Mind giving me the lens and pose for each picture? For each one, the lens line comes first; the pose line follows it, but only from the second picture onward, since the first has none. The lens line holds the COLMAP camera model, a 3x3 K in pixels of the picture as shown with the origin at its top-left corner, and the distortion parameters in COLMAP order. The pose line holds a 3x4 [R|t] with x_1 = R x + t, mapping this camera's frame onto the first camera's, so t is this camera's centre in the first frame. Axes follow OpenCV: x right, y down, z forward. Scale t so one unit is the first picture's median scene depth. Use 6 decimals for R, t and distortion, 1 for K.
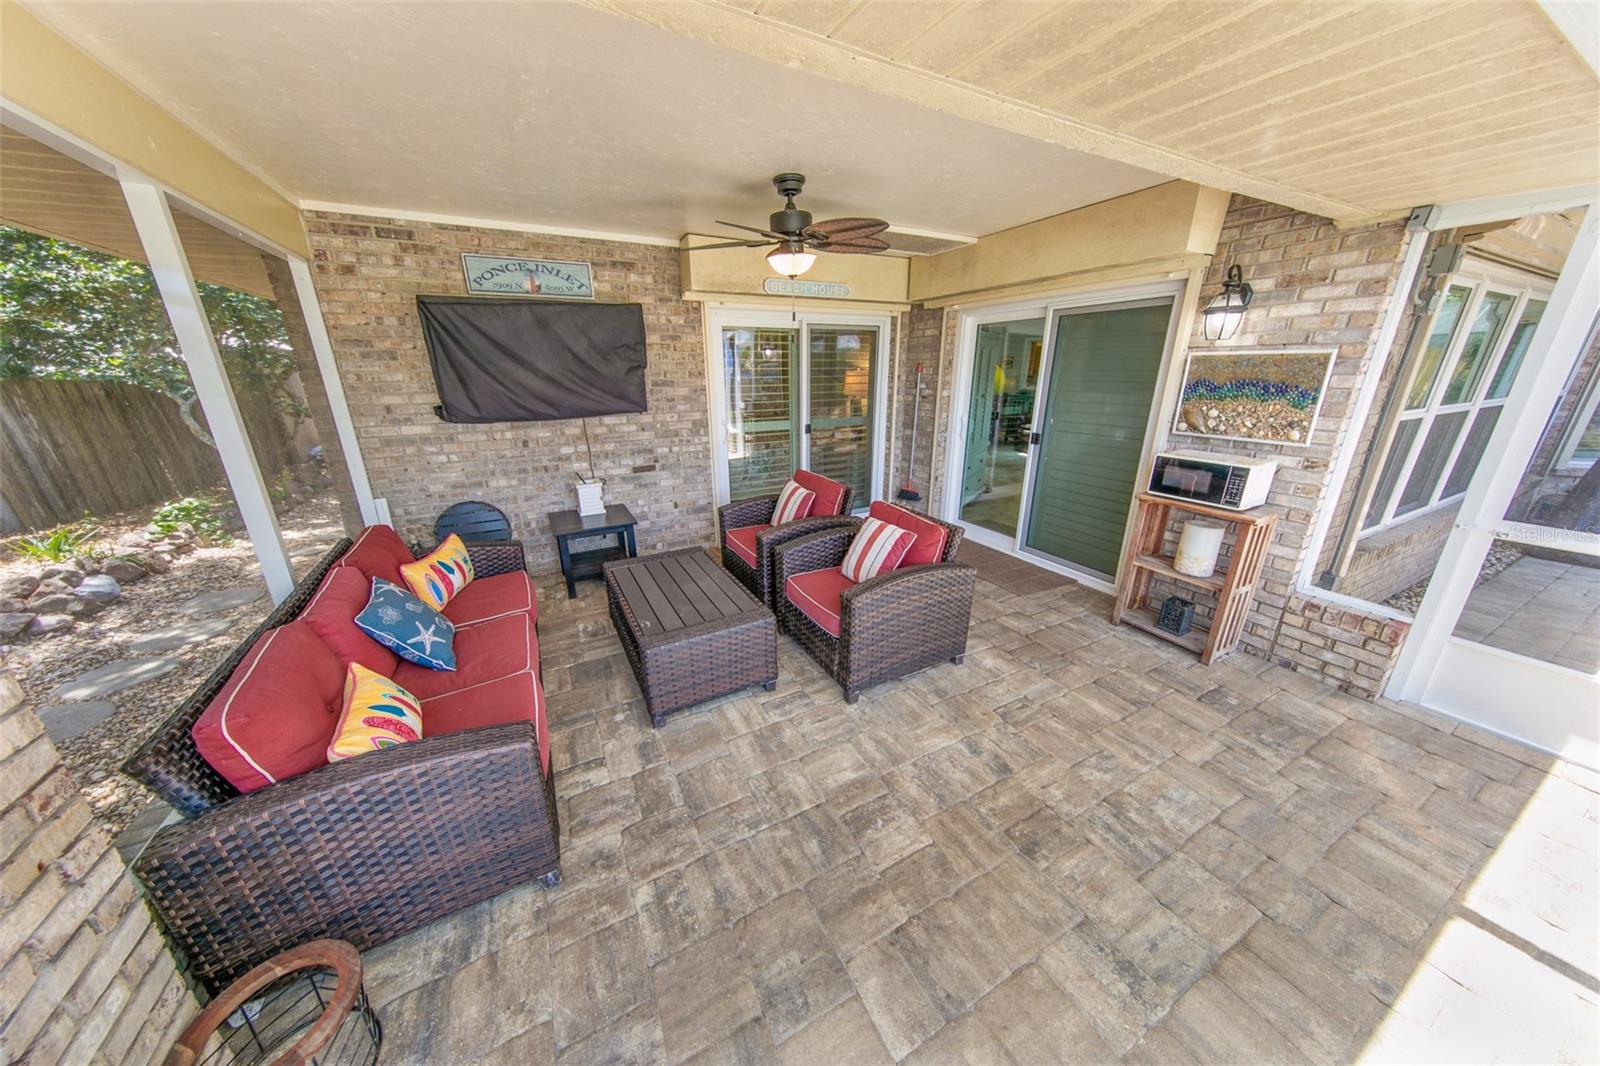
lens RADIAL K [[502.5, 0, 796.1], [0, 502.5, 530.3], [0, 0, 1]] dist [0.007060, 0.000010]
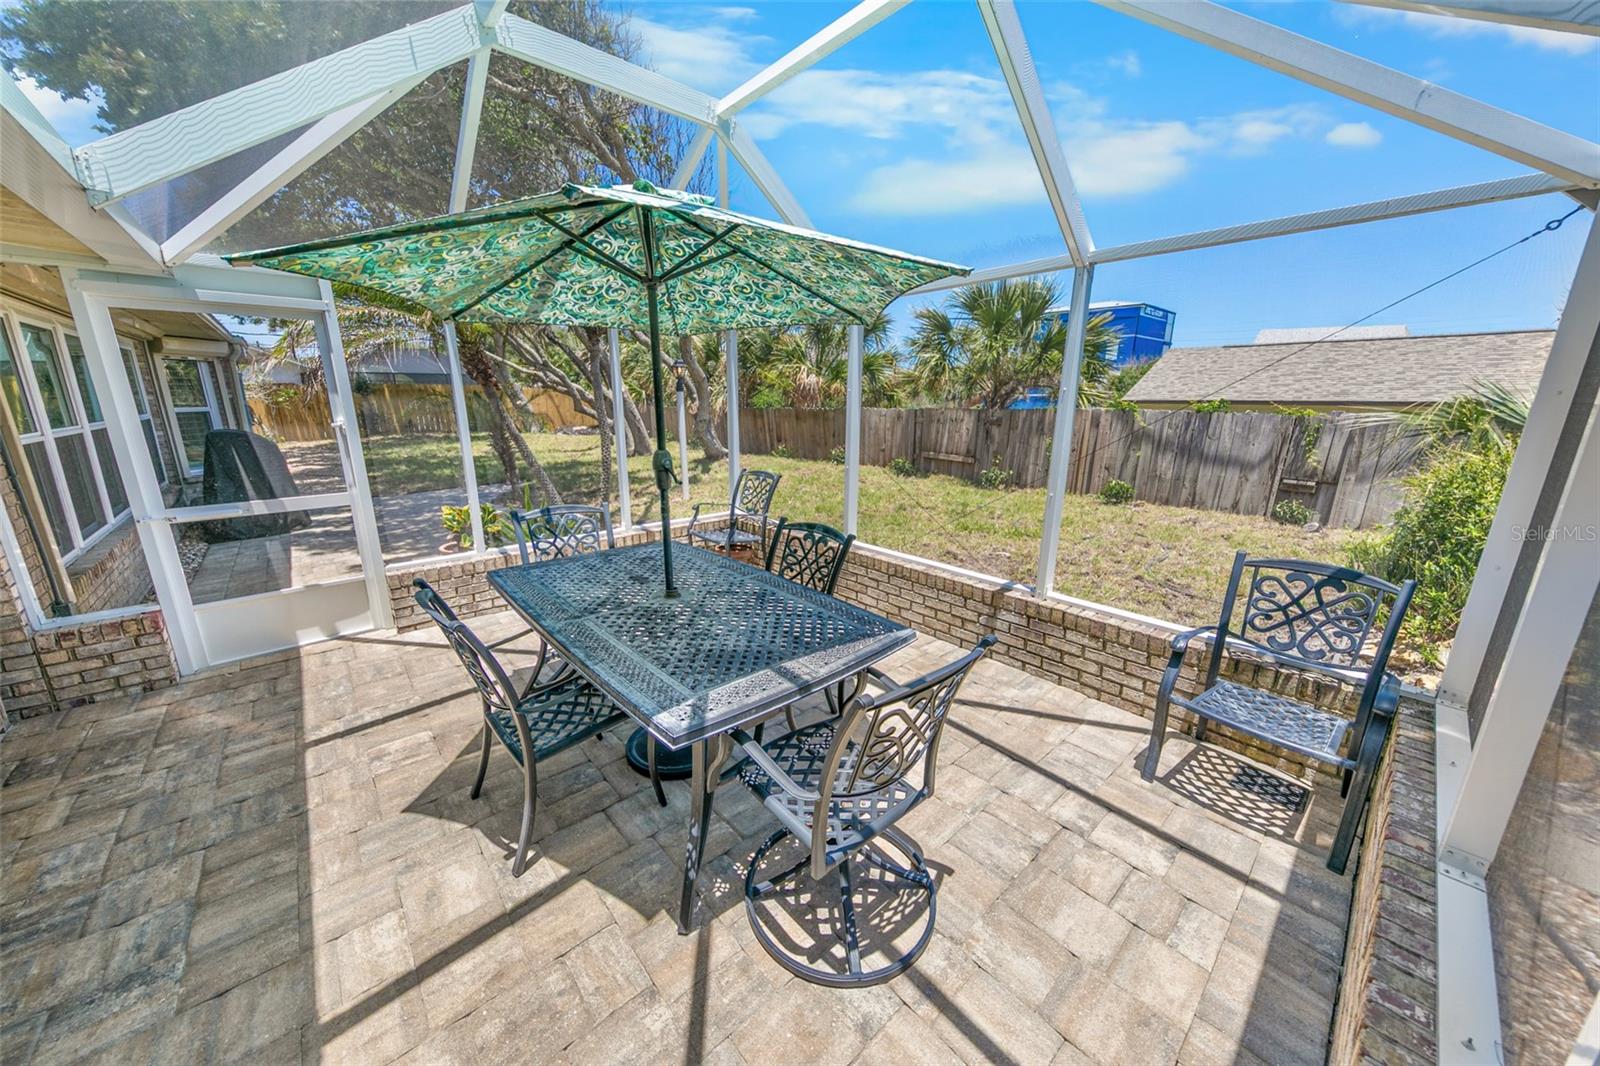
lens RADIAL K [[552.0, 0, 800.0], [0, 552.0, 533.0], [0, 0, 1]] dist [0.000993, 0.000272]
pose [[-0.244969, -0.232718, 0.941187, -0.274258], [0.298911, 0.905349, 0.301656, 0.078864], [-0.922303, 0.355227, -0.152220, -0.201665]]
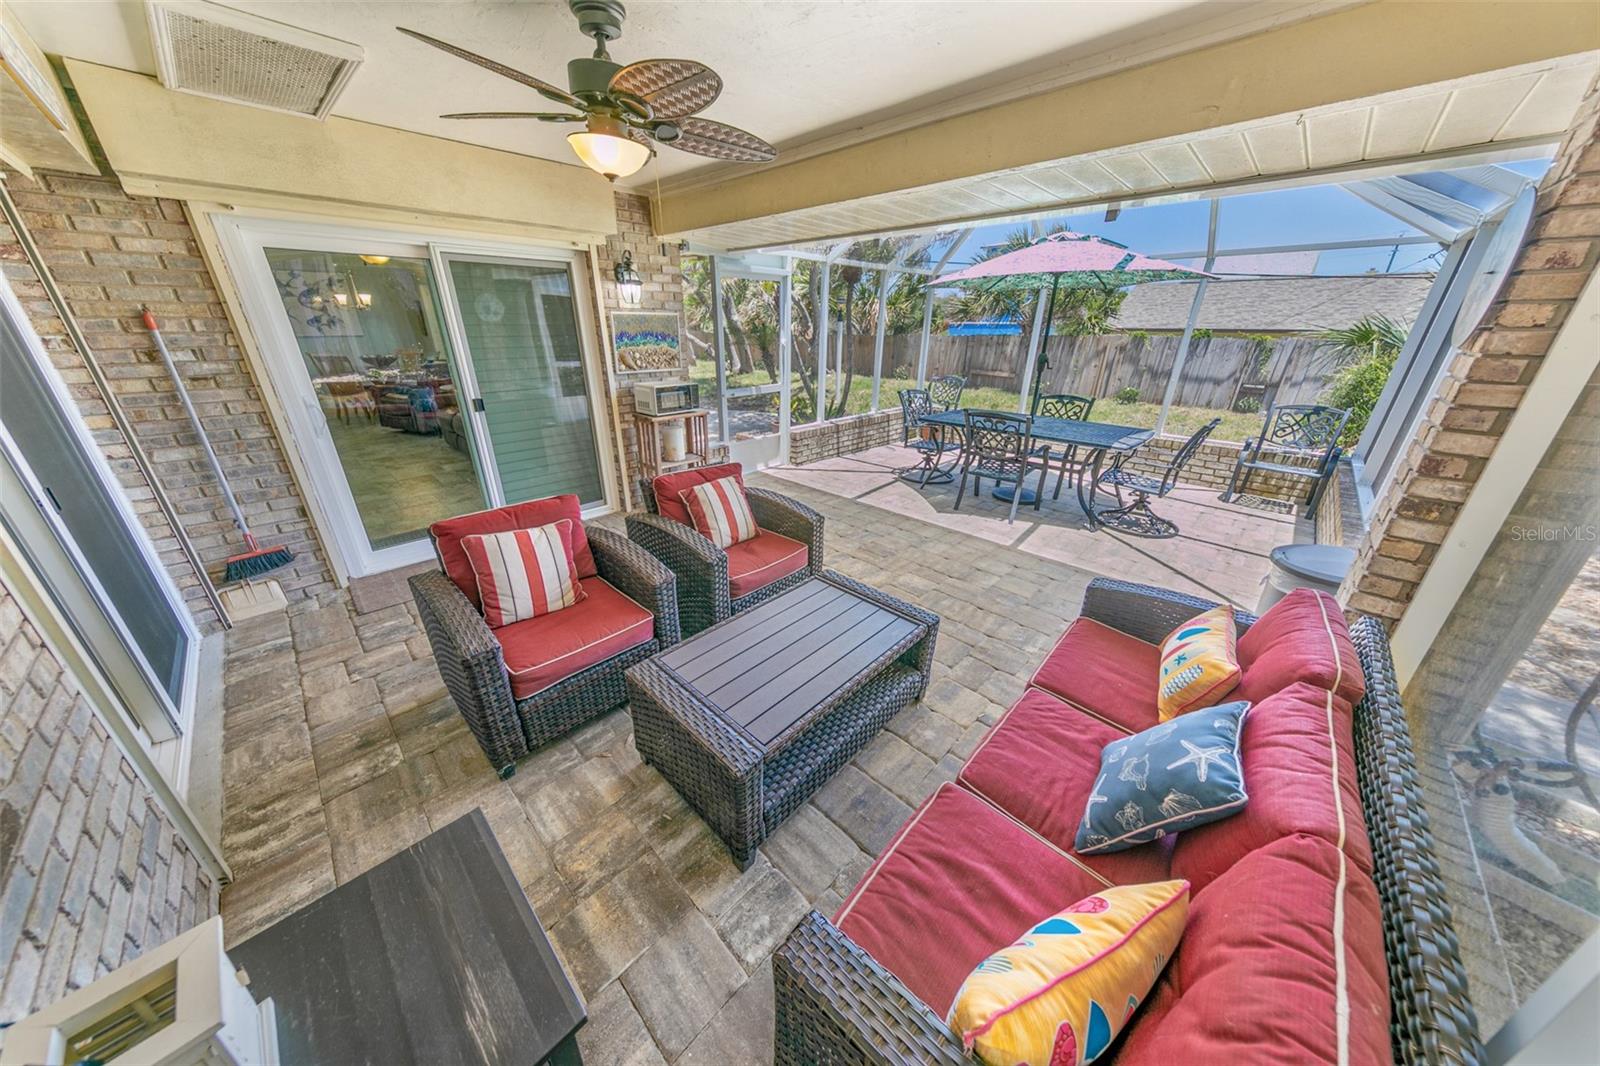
lens RADIAL K [[502.5, 0, 796.1], [0, 502.5, 530.3], [0, 0, 1]] dist [0.007060, 0.000010]
pose [[-0.314311, -0.362713, 0.877296, -0.894839], [0.288237, 0.844042, 0.452231, -0.382844], [-0.904504, 0.395010, -0.160744, 1.179216]]
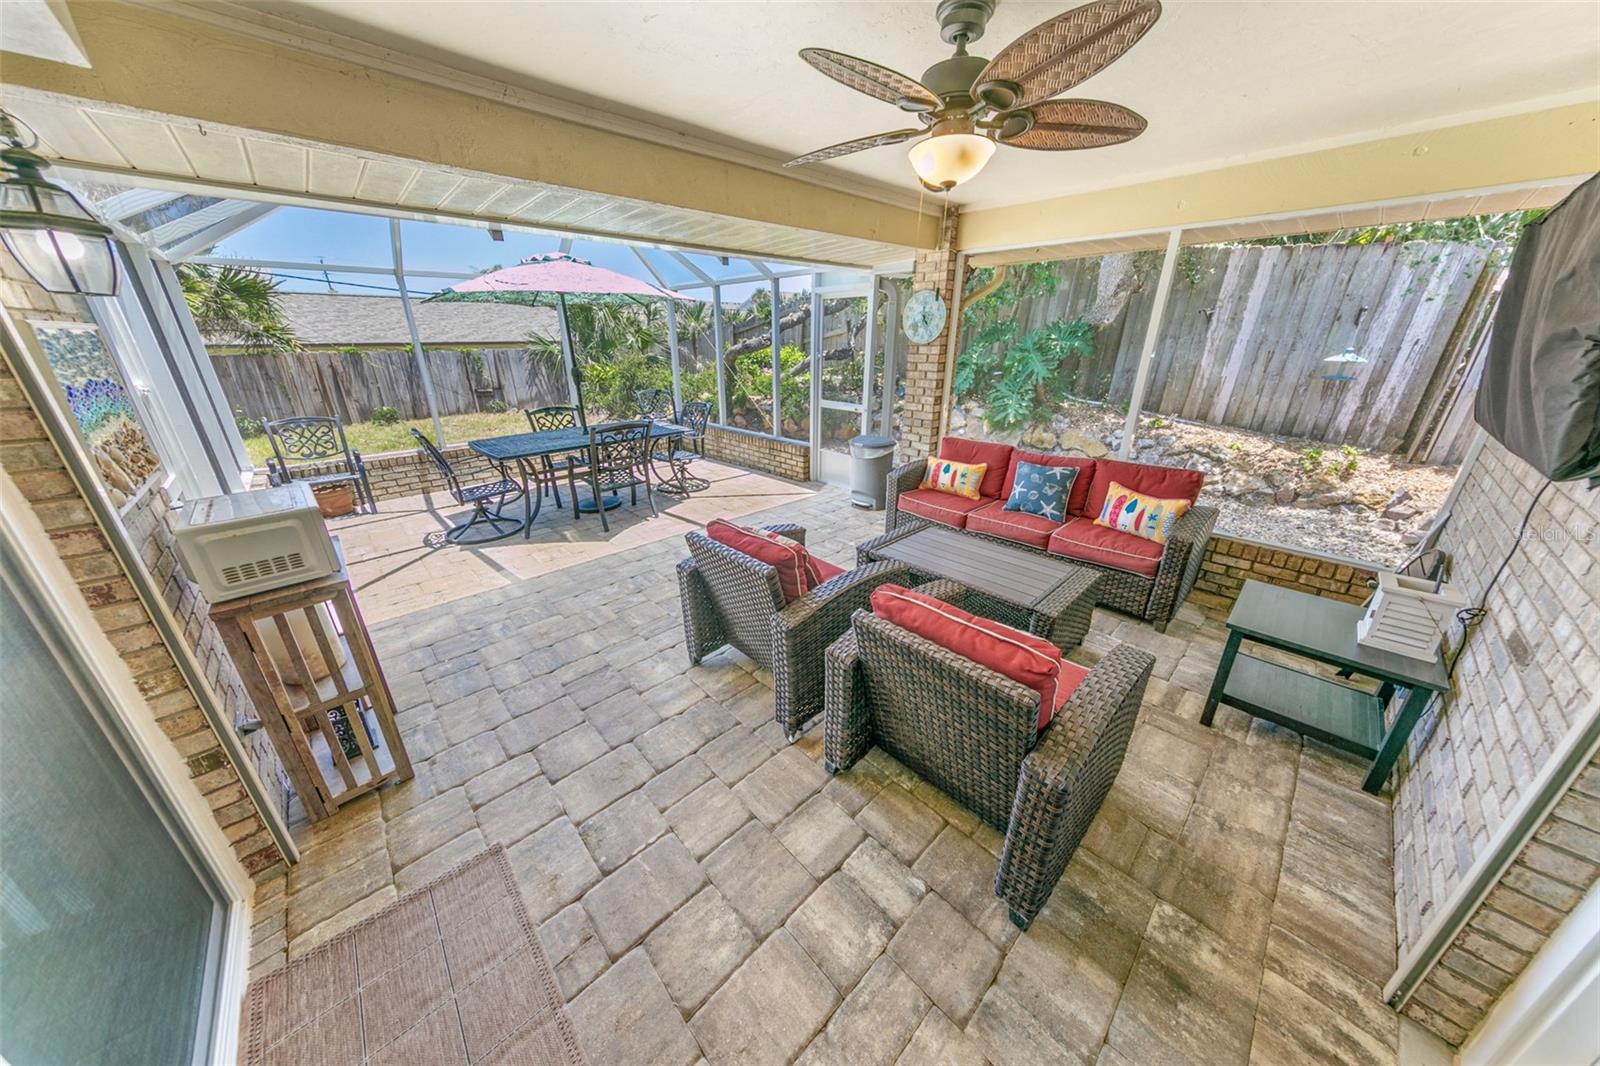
lens RADIAL K [[502.5, 0, 796.1], [0, 502.5, 530.3], [0, 0, 1]] dist [0.007060, 0.000010]
pose [[-0.962517, 0.109663, -0.248062, 0.392641], [-0.072068, 0.778325, 0.623712, -0.600947], [0.261471, 0.618211, -0.741248, 1.814673]]
